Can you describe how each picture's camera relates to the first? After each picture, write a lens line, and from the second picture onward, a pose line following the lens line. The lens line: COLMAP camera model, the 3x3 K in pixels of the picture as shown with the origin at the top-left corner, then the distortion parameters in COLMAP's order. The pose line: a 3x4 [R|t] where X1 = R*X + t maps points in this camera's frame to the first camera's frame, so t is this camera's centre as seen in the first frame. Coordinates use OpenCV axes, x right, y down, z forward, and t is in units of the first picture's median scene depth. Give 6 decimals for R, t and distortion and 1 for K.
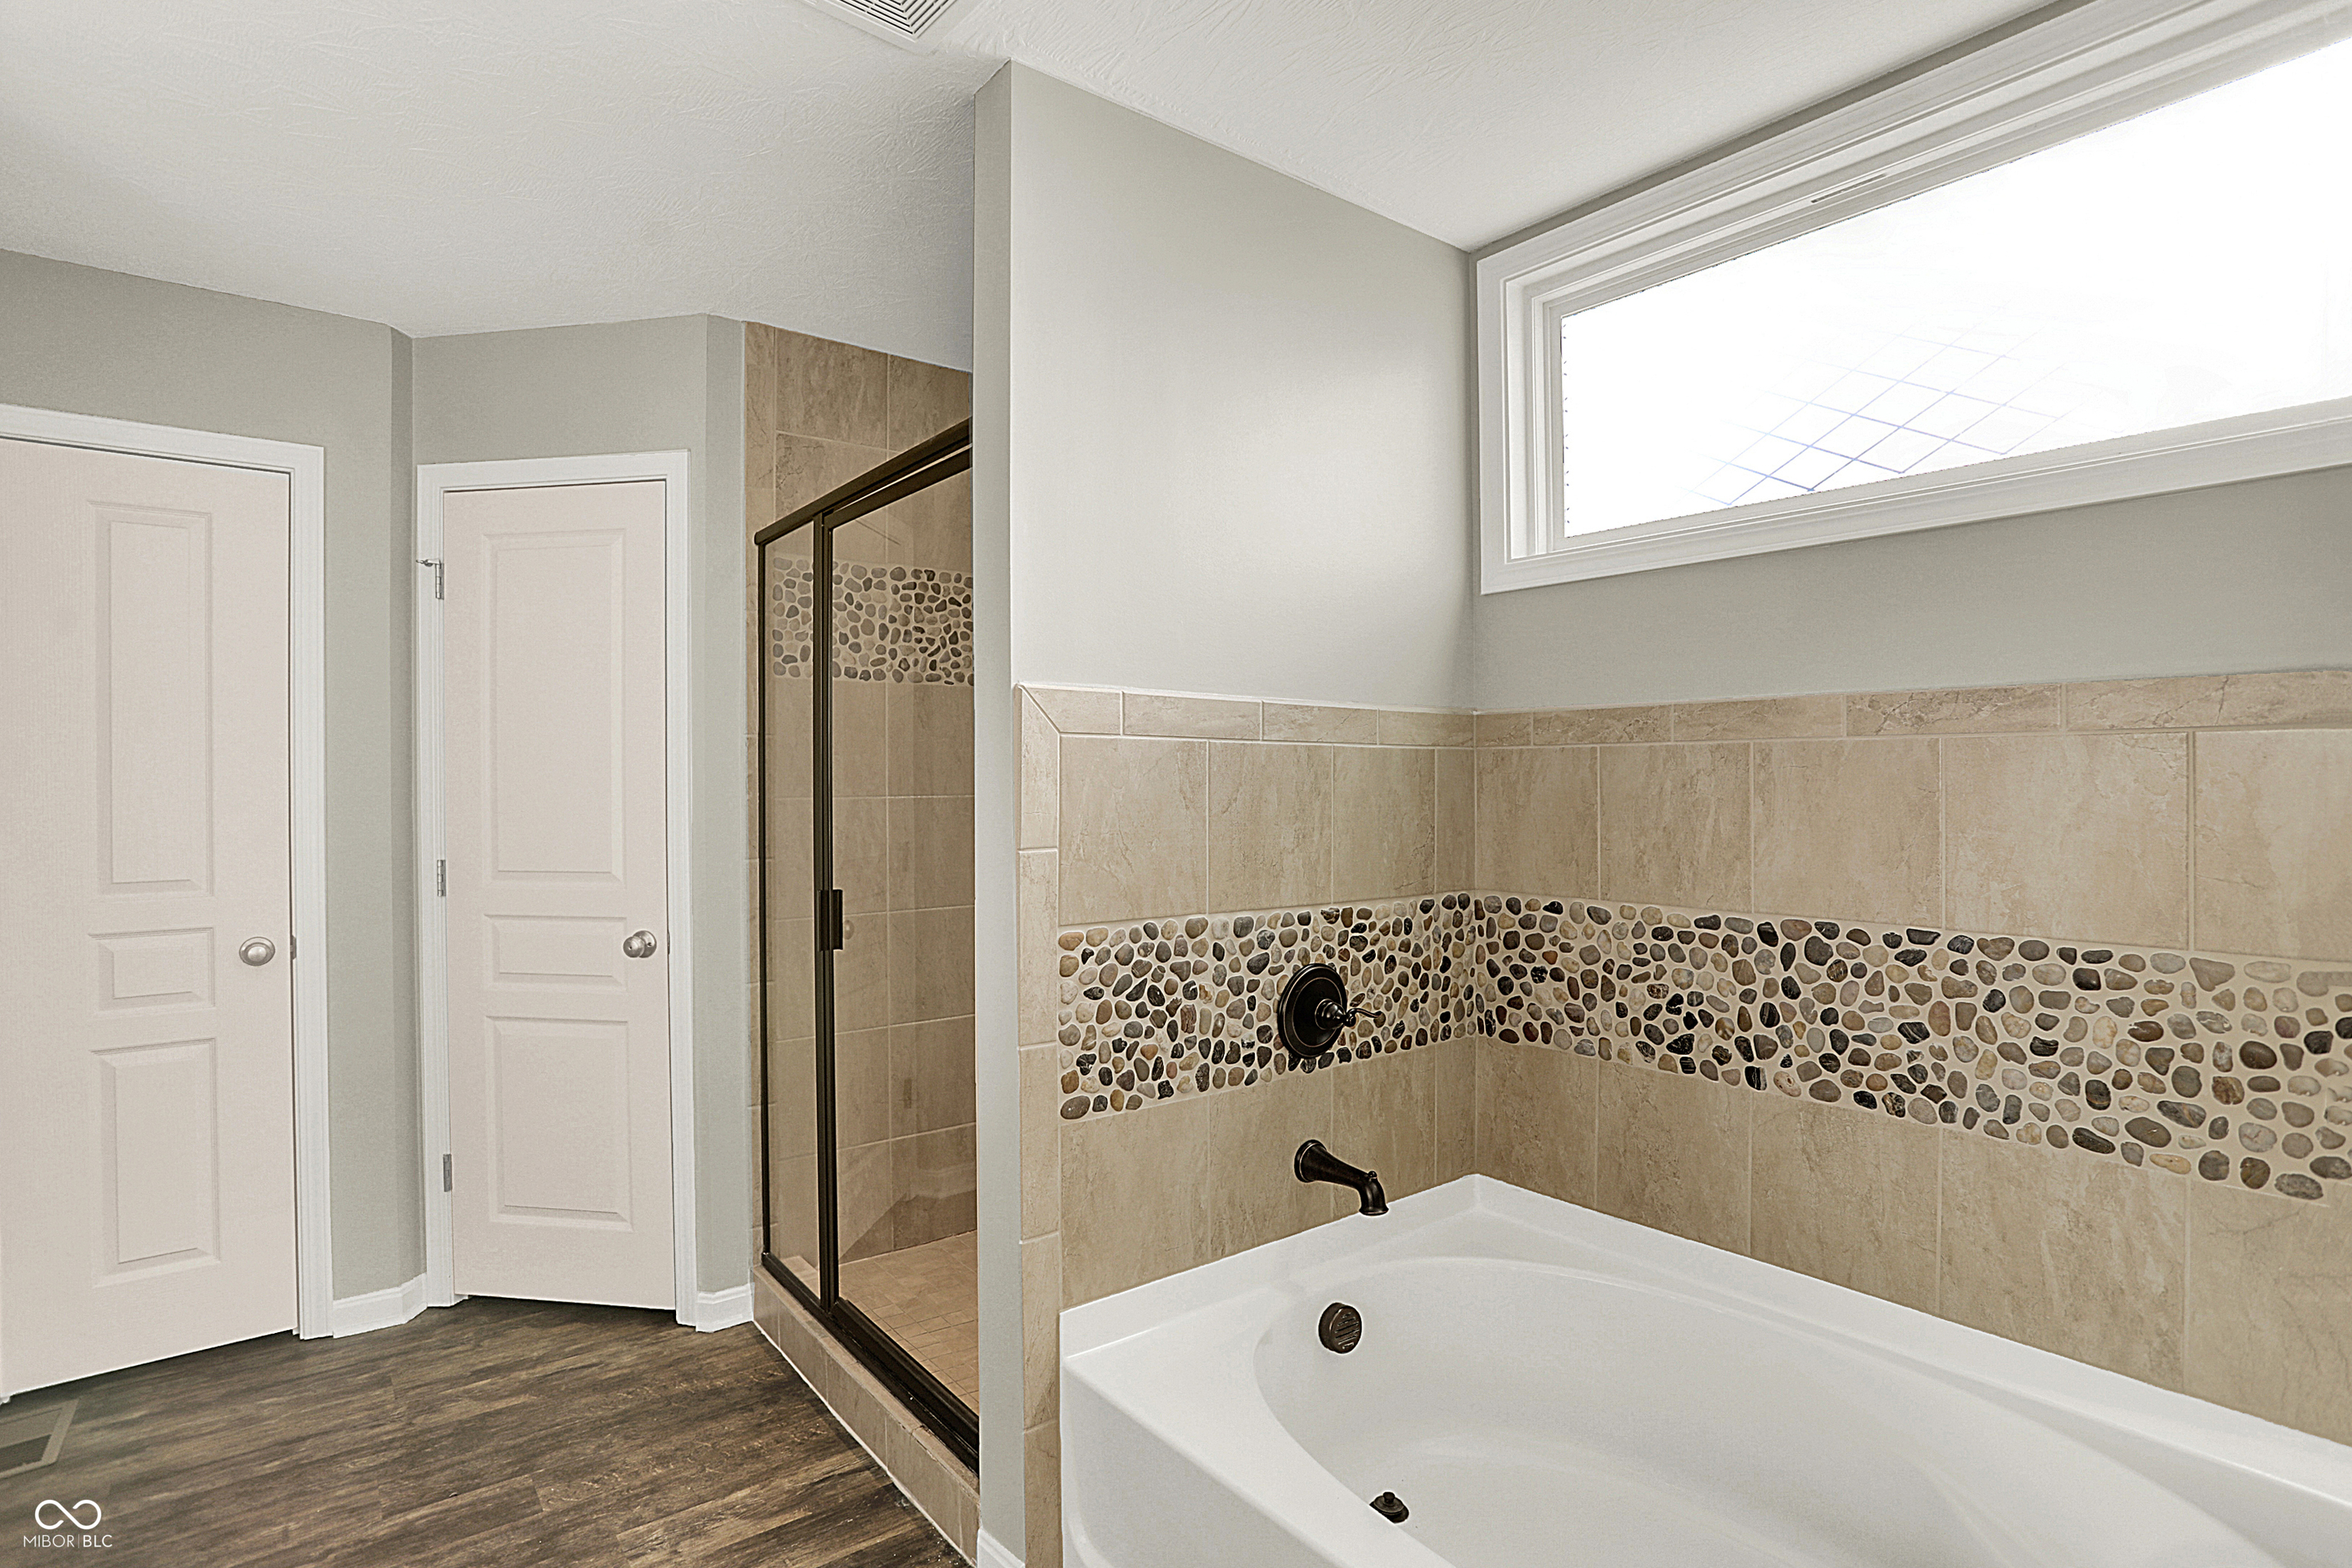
lens RADIAL K [[1179.9, 0, 1199.8], [0, 1179.9, 788.1], [0, 0, 1]] dist [-0.005272, 0.002213]
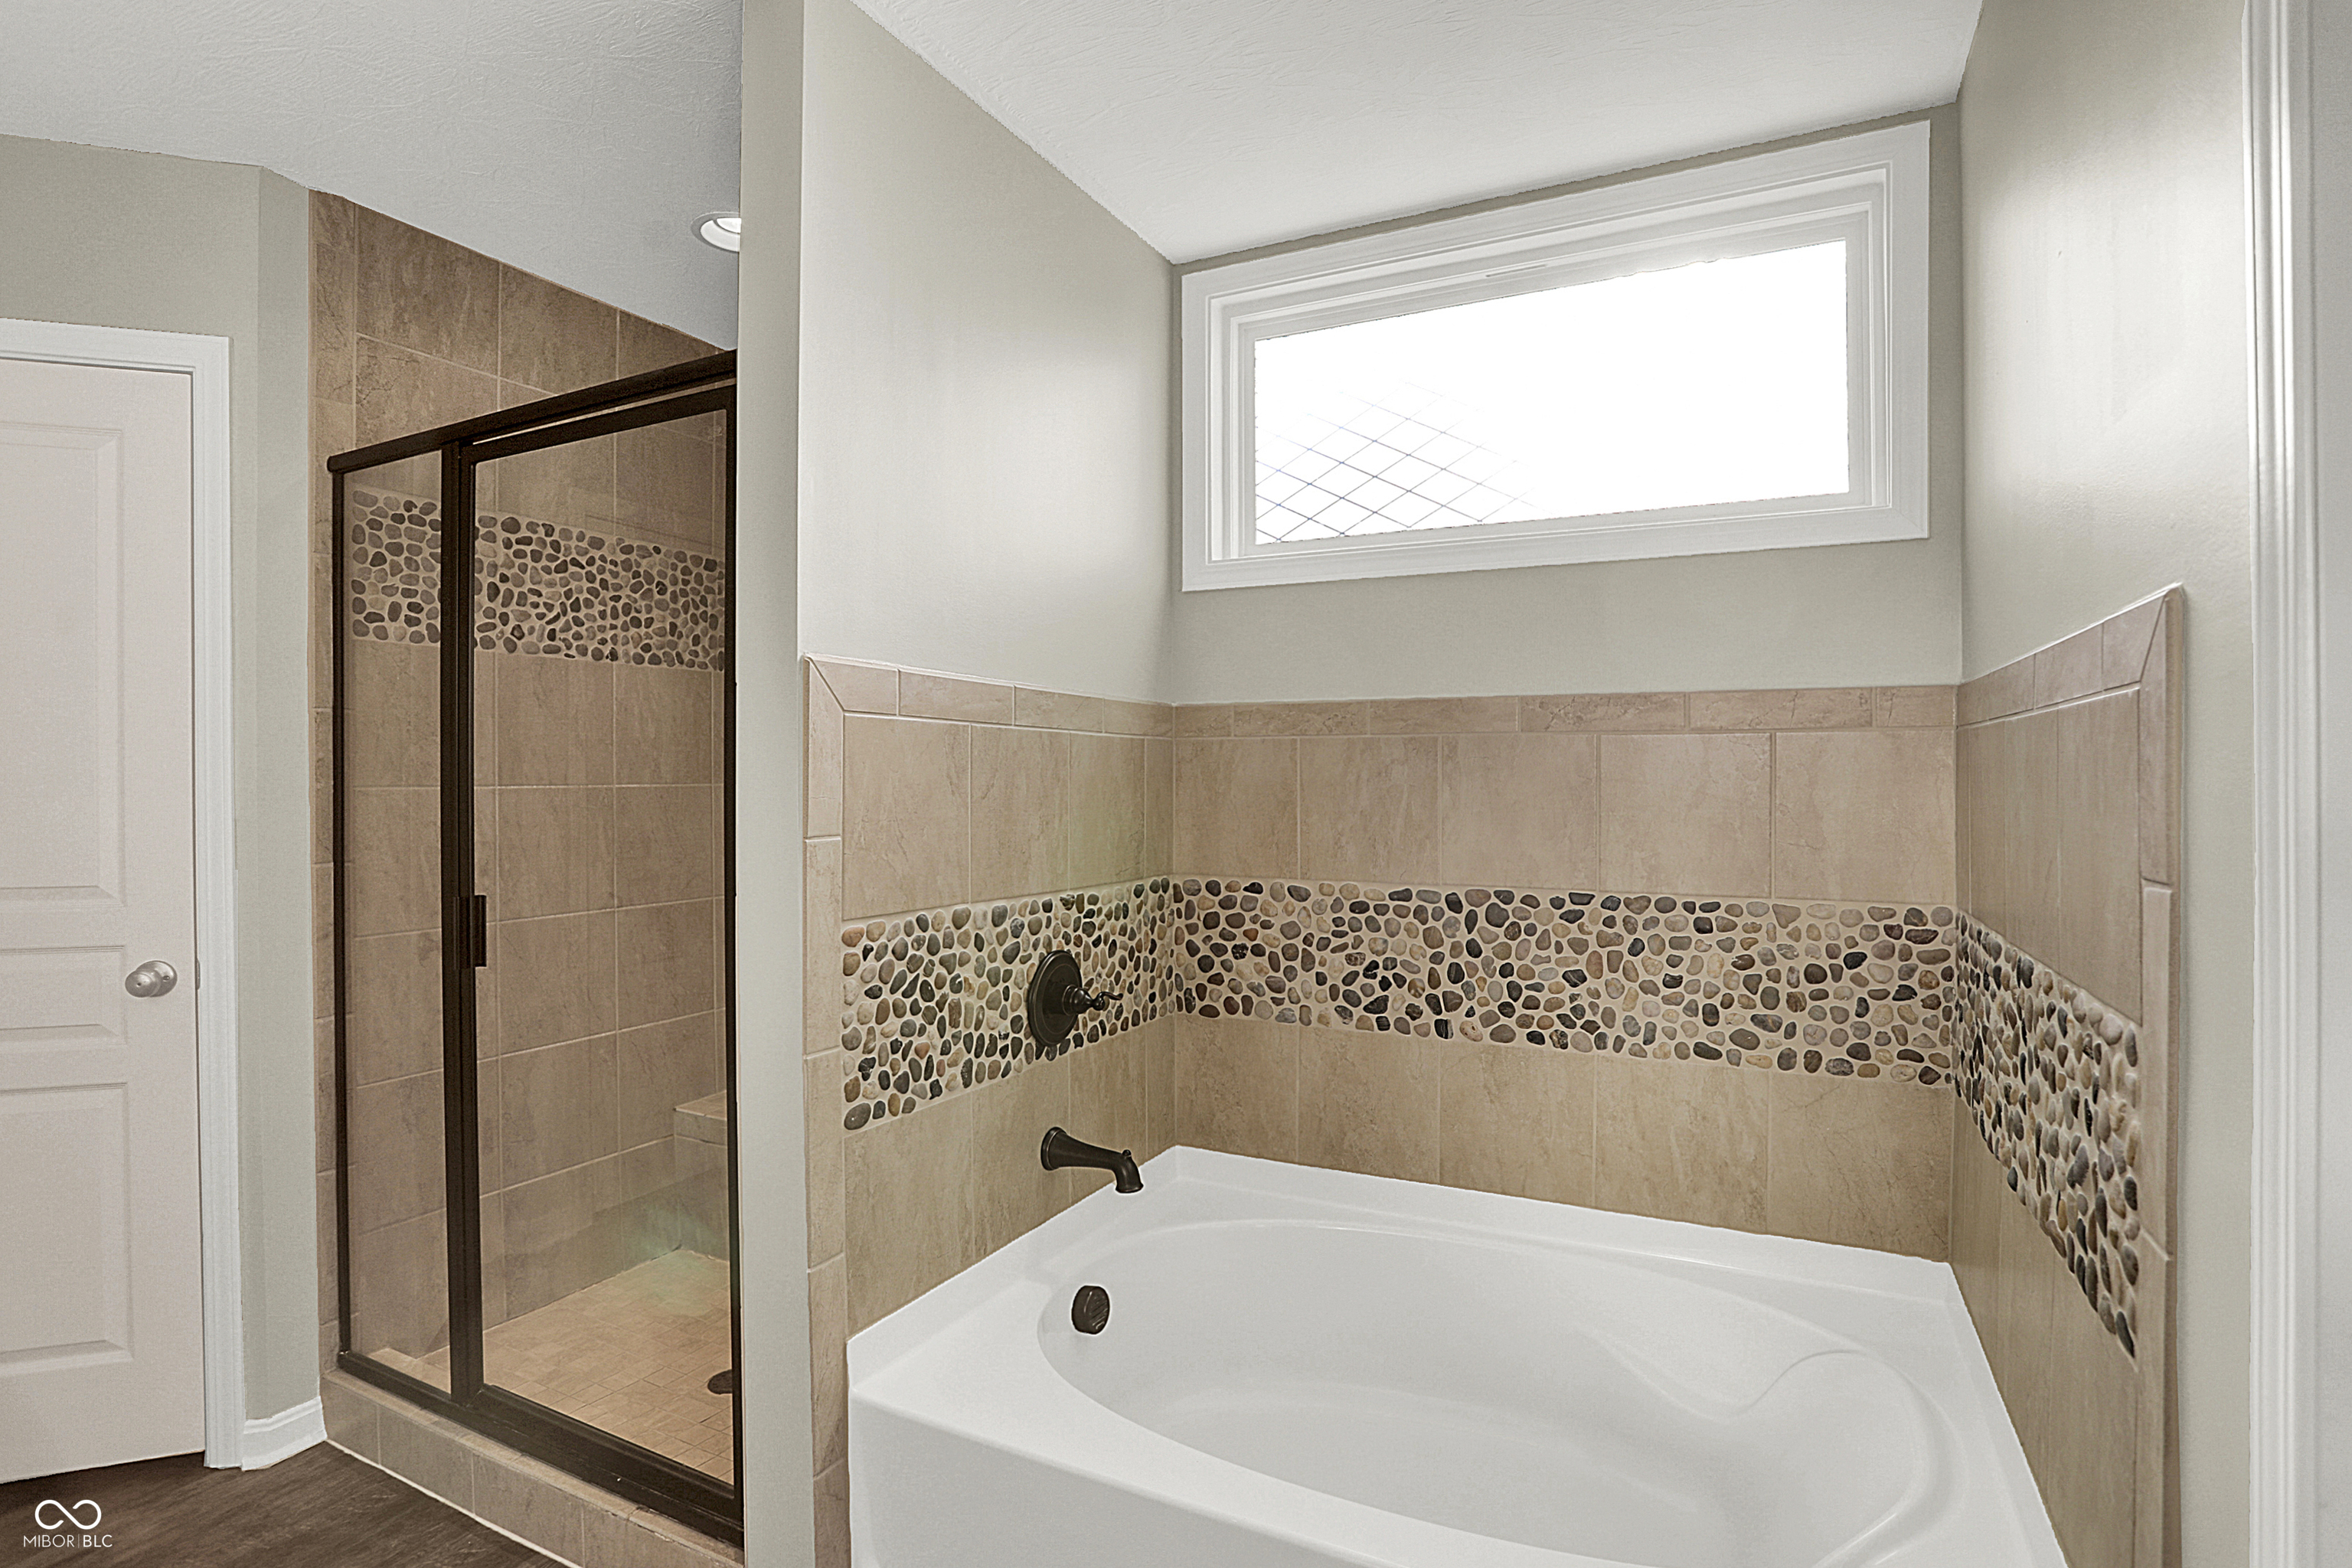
lens RADIAL K [[1179.9, 0, 1168.0], [0, 1179.9, 790.7], [0, 0, 1]] dist [-0.005272, 0.002213]
pose [[0.916837, 0.000306, 0.399261, -0.225550], [-0.000071, 1.000000, -0.000603, 0.014326], [-0.399262, 0.000525, 0.916837, 0.049491]]
